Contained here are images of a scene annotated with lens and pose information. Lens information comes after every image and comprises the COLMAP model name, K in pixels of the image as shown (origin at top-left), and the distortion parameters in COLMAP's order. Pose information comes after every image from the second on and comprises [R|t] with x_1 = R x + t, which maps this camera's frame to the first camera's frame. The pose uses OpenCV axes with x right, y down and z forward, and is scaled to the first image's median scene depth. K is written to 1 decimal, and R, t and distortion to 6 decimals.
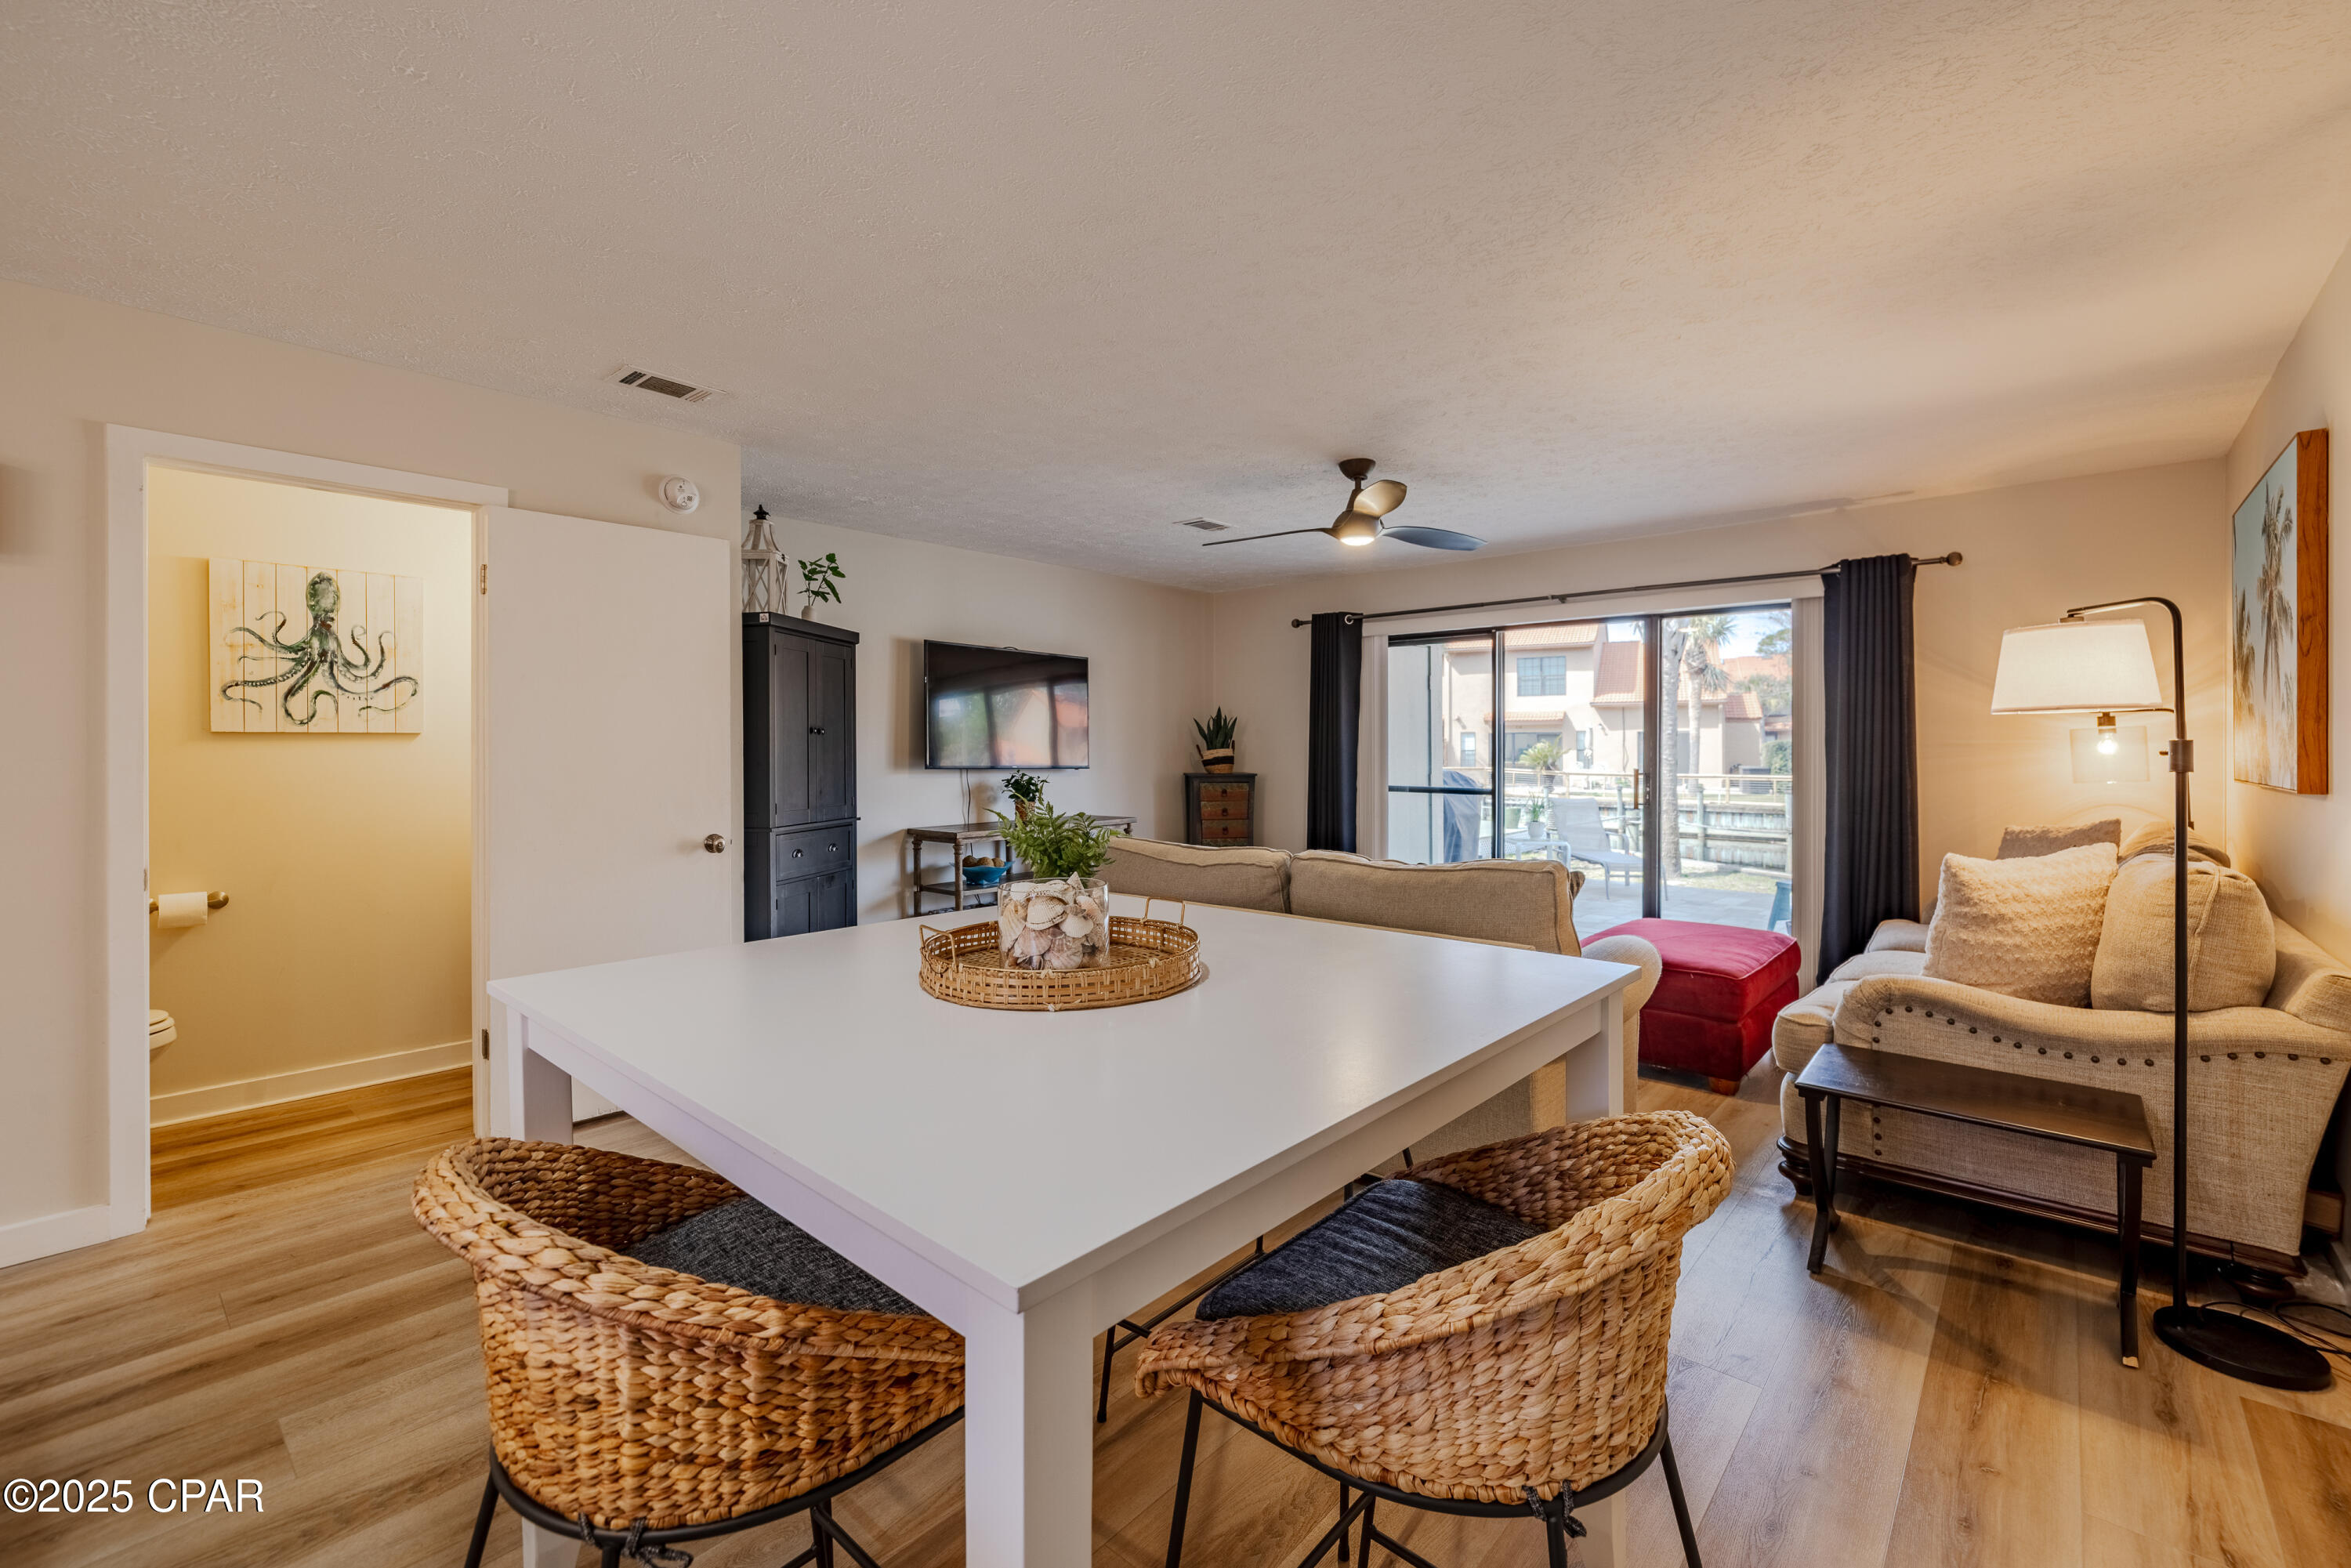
lens RADIAL K [[997.9, 0, 1161.8], [0, 997.9, 751.2], [0, 0, 1]] dist [0.001378, 0.001491]
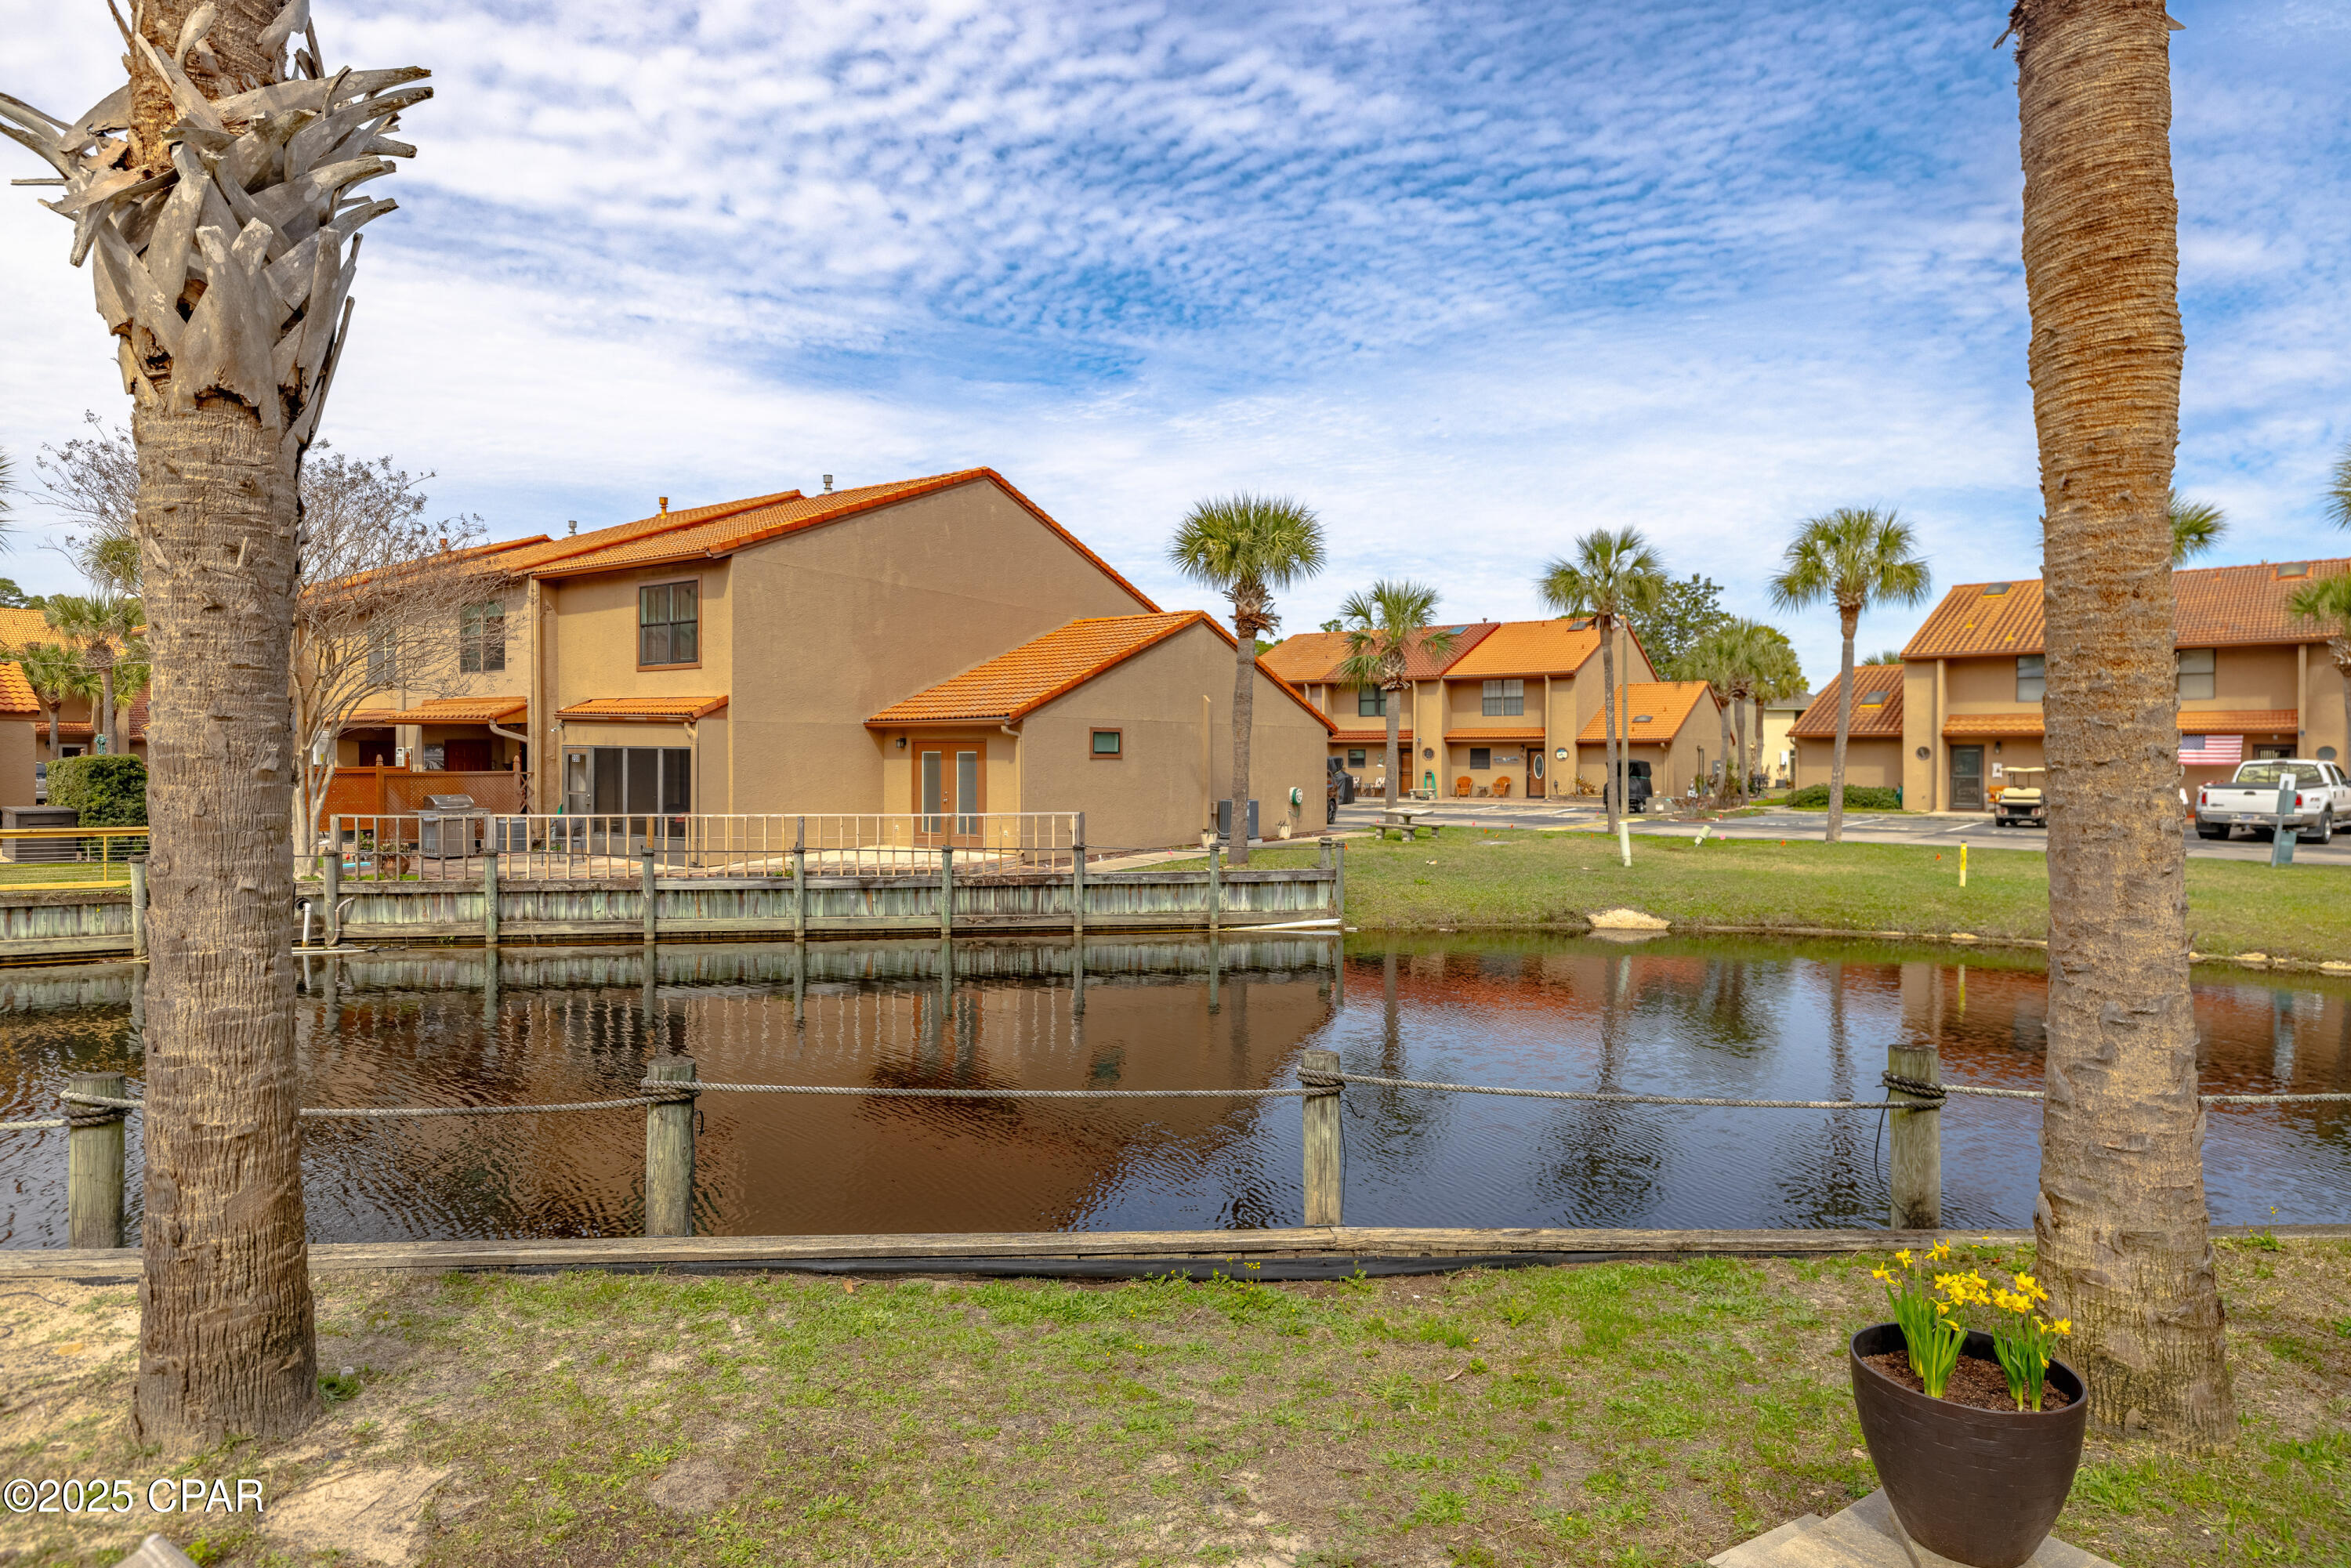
lens RADIAL K [[1298.3, 0, 1176.8], [0, 1298.3, 774.8], [0, 0, 1]] dist [-0.003940, 0.000307]
pose [[0.257364, -0.008858, 0.966274, 0.672175], [-0.001190, 0.999954, 0.009484, -0.047317], [-0.966314, -0.003590, 0.257342, 1.720210]]
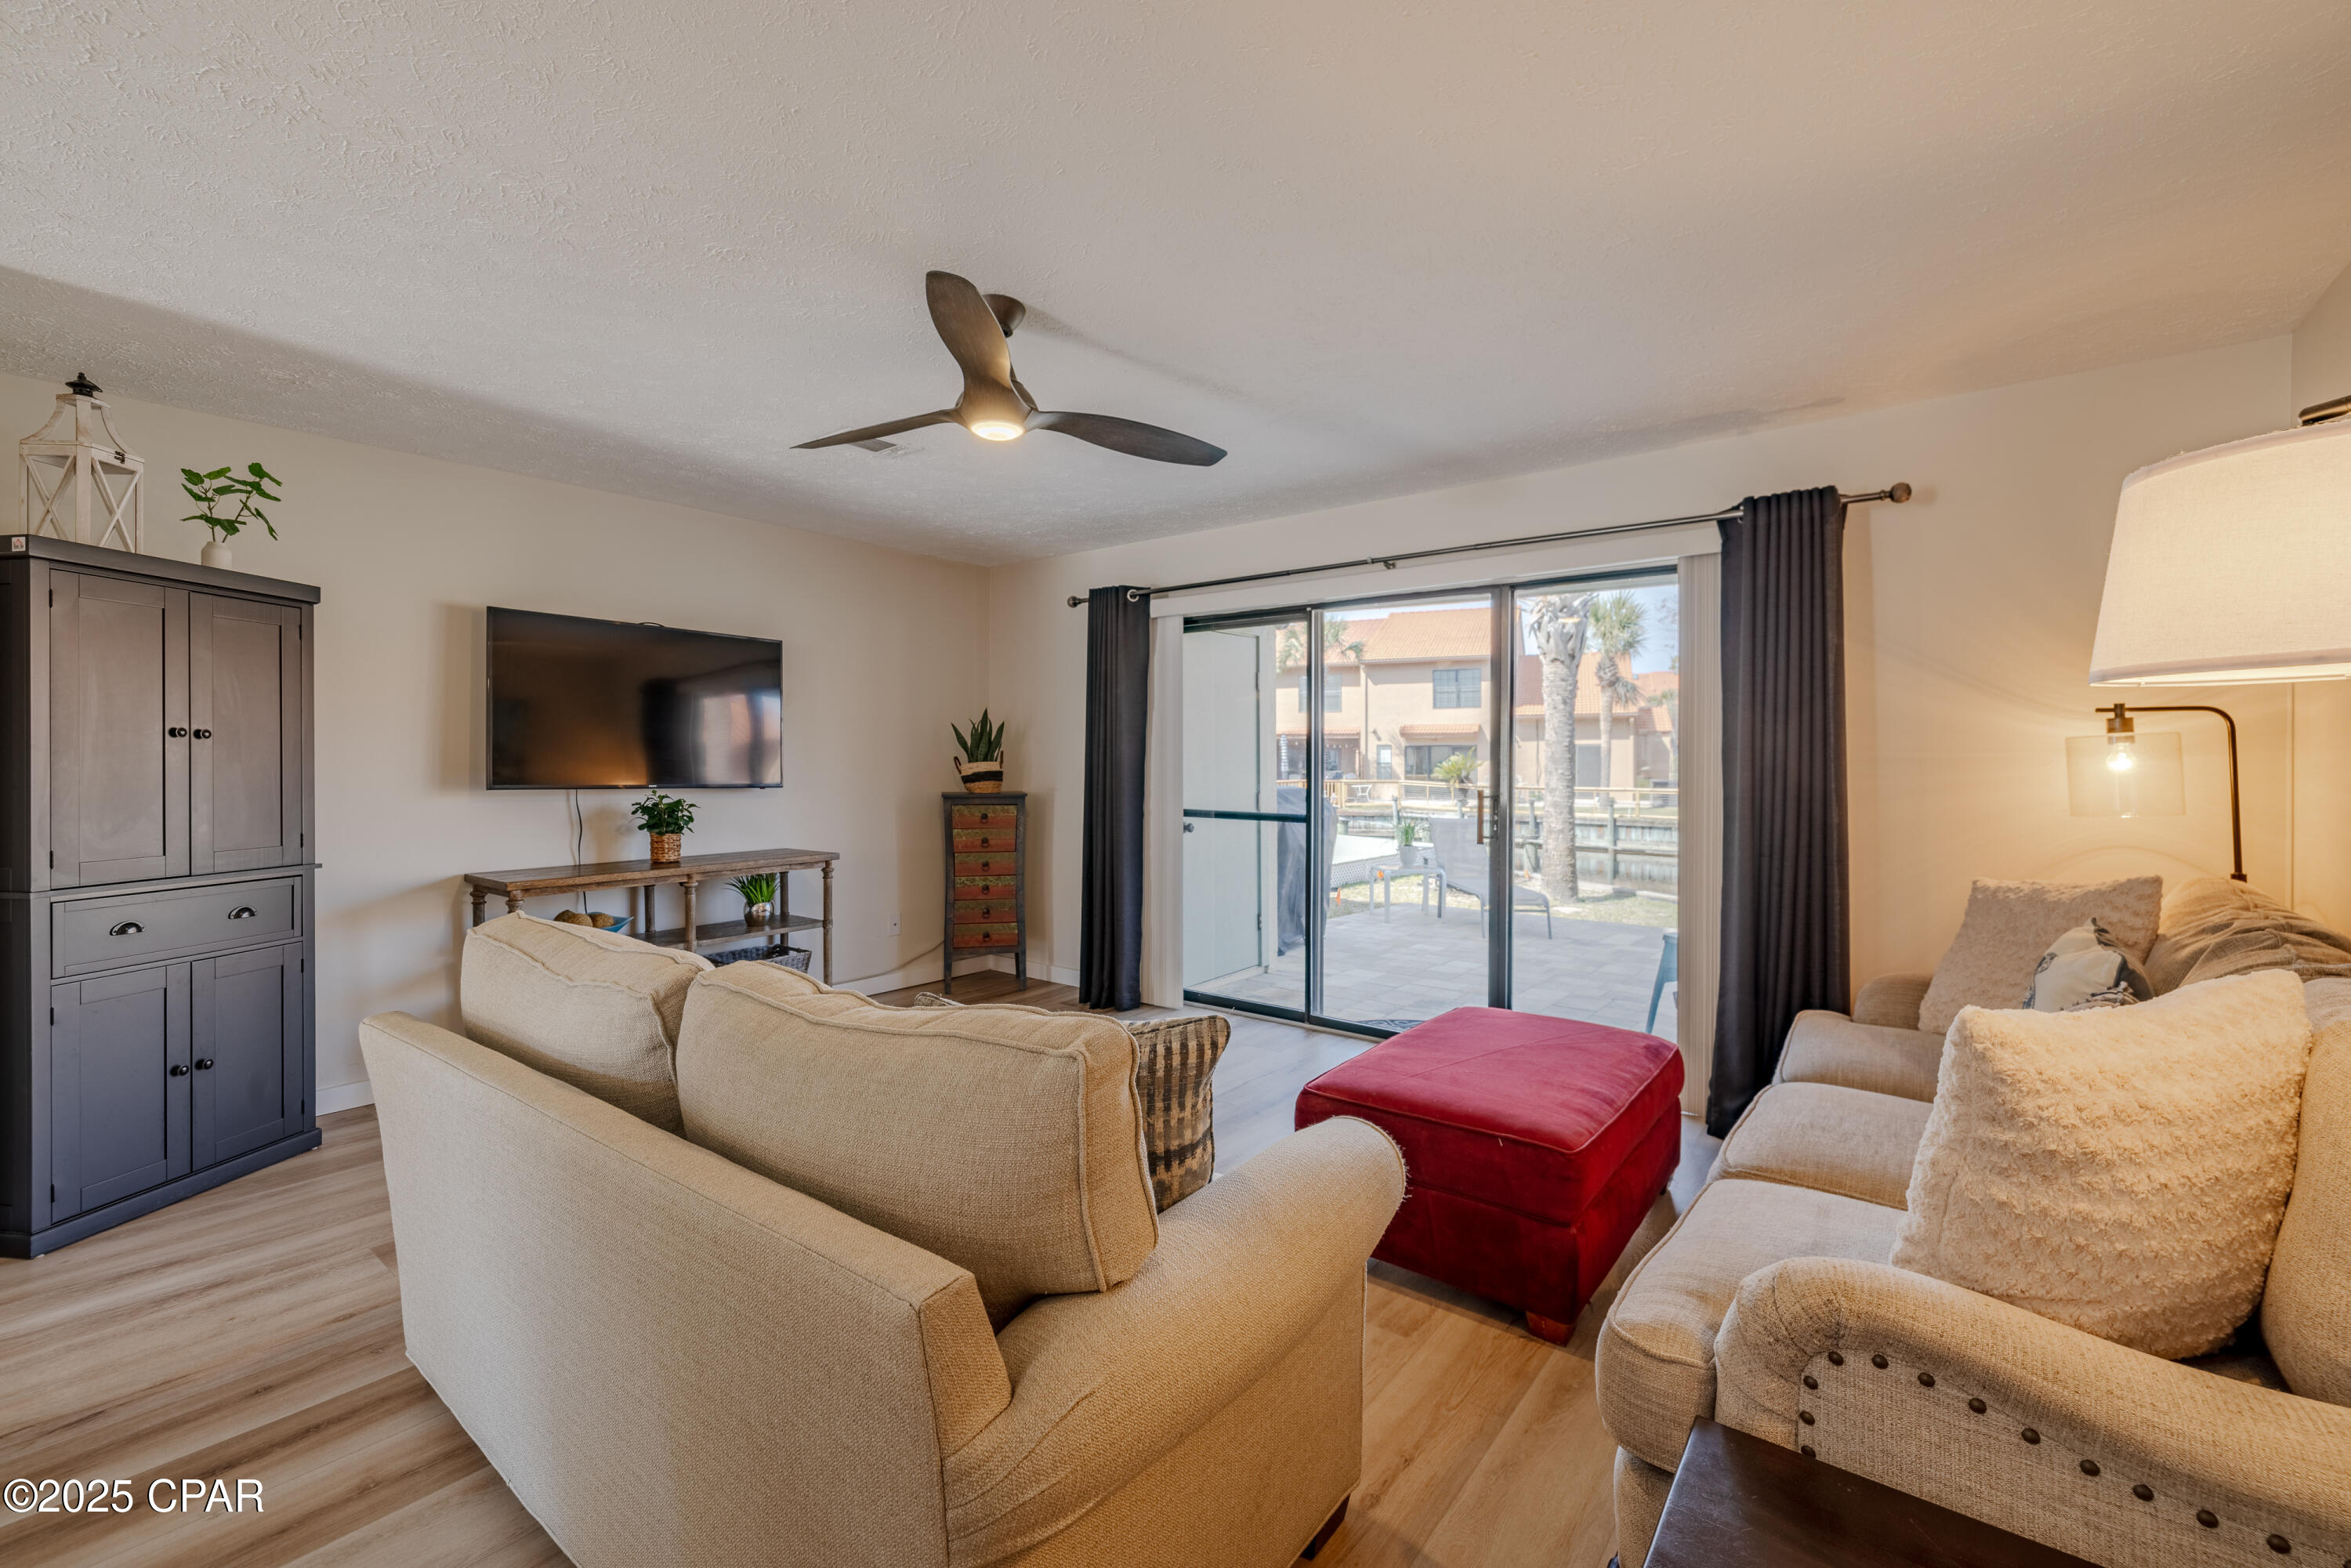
lens RADIAL K [[989.9, 0, 1155.0], [0, 989.9, 763.7], [0, 0, 1]] dist [0.001008, -0.000420]
pose [[0.998339, 0.002374, 0.057563, 0.190643], [-0.002404, 0.999997, 0.000447, -0.001738], [-0.057562, -0.000585, 0.998342, 0.275622]]
